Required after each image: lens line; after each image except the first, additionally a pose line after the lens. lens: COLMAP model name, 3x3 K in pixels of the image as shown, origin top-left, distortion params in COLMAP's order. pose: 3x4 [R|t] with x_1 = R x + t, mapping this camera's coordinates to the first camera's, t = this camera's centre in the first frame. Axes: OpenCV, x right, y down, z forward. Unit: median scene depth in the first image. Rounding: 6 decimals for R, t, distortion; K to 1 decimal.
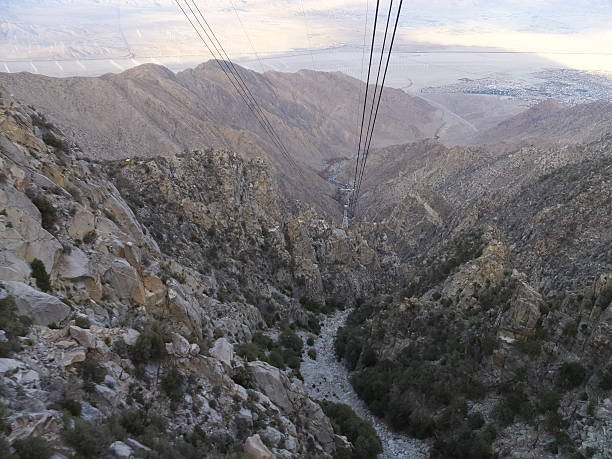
lens RADIAL K [[458.1, 0, 306.0], [0, 458.1, 229.5], [0, 0, 1]] dist [0.001200, 0.001142]
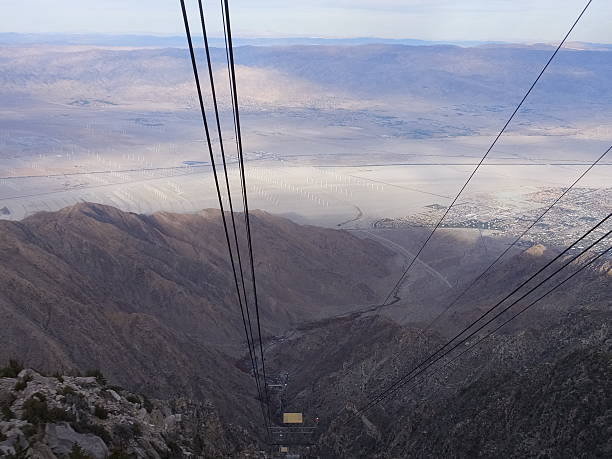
lens RADIAL K [[767.7, 0, 306.0], [0, 767.7, 229.5], [0, 0, 1]] dist [-0.076379, 0.030361]
pose [[0.990588, -0.023054, 0.134920, -0.109646], [0.056723, 0.966229, -0.251363, -0.073076], [-0.124569, 0.256650, 0.958443, -1.093636]]
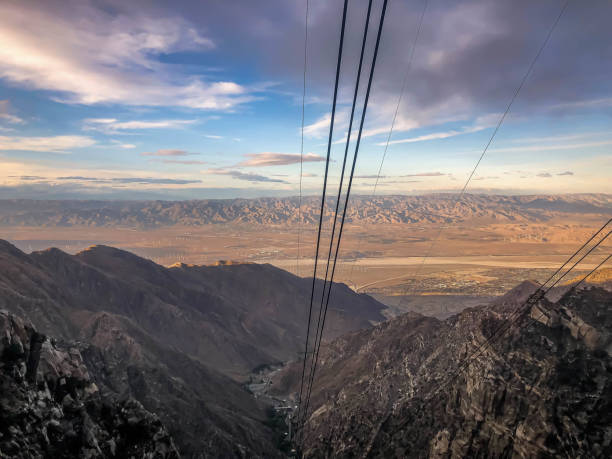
lens RADIAL K [[499.4, 0, 302.8], [0, 499.4, 225.4], [0, 0, 1]] dist [0.032969, -0.004320]
pose [[0.990108, -0.016415, 0.139342, 0.107979], [0.078369, 0.888468, -0.452198, -0.008376], [-0.116378, 0.458645, 0.880966, 1.380119]]
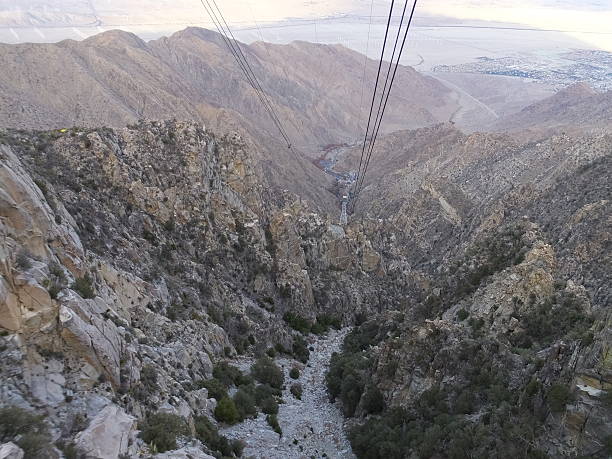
lens RADIAL K [[535.8, 0, 306.0], [0, 535.8, 229.5], [0, 0, 1]] dist [-0.087753, 0.073441]
pose [[0.999735, 0.016745, 0.015810, 0.006934], [-0.016766, 0.999859, 0.001196, 0.005682], [-0.015787, -0.001461, 0.999874, 0.085733]]
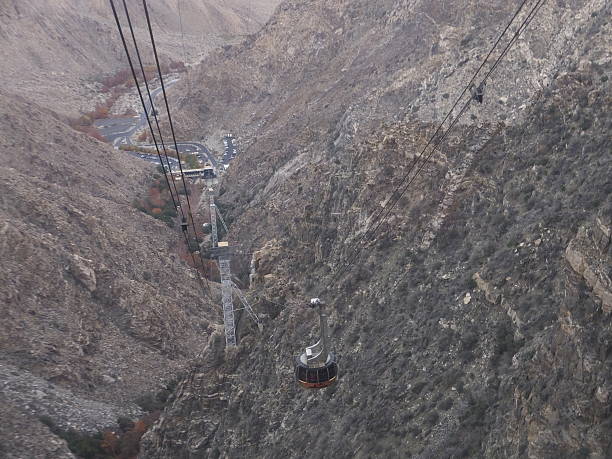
lens RADIAL K [[1329.2, 0, 346.9], [0, 1329.2, 229.4], [0, 0, 1]] dist [0.014204, -0.026891]
pose [[0.971874, -0.130158, 0.196263, 0.125135], [0.148021, 0.985807, -0.079215, 0.011858], [-0.183167, 0.106038, 0.977346, 1.547557]]
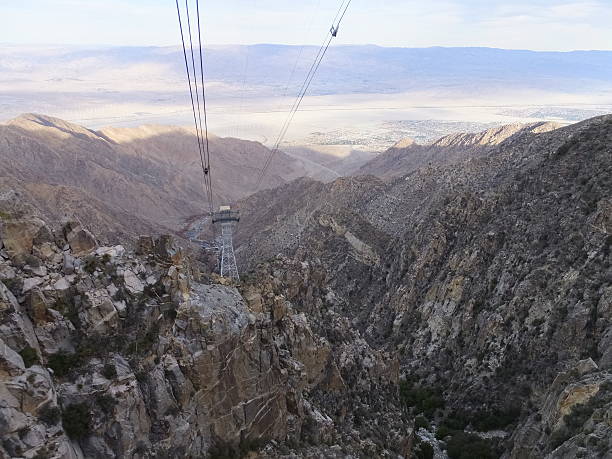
lens RADIAL K [[458.1, 0, 306.0], [0, 458.1, 229.5], [0, 0, 1]] dist [0.001200, 0.001142]
pose [[0.950693, -0.109192, 0.290276, 0.055343], [0.149150, 0.981599, -0.119242, 0.005632], [-0.271915, 0.156657, 0.949485, 0.792283]]
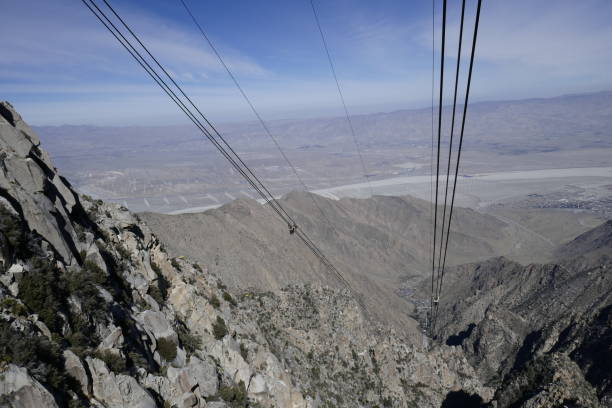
lens RADIAL K [[443.7, 0, 303.5], [0, 443.7, 202.1], [0, 0, 1]] dist [-0.005579, -0.000281]
pose [[0.985523, -0.043715, -0.163806, -0.014145], [-0.009059, 0.951228, -0.308356, -0.014577], [0.169297, 0.305376, 0.937061, -0.175320]]
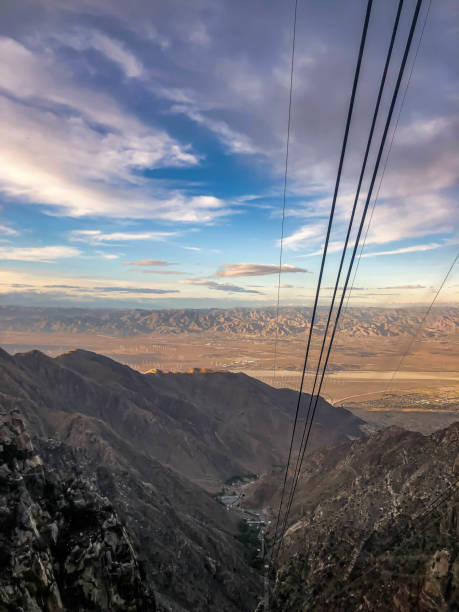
lens RADIAL K [[499.4, 0, 231.3], [0, 499.4, 299.7], [0, 0, 1]] dist [0.011402, 0.008879]
pose [[0.998926, 0.007233, 0.045761, 0.110966], [0.017658, 0.853739, -0.520402, -0.004060], [-0.042831, 0.520651, 0.852694, 1.431563]]
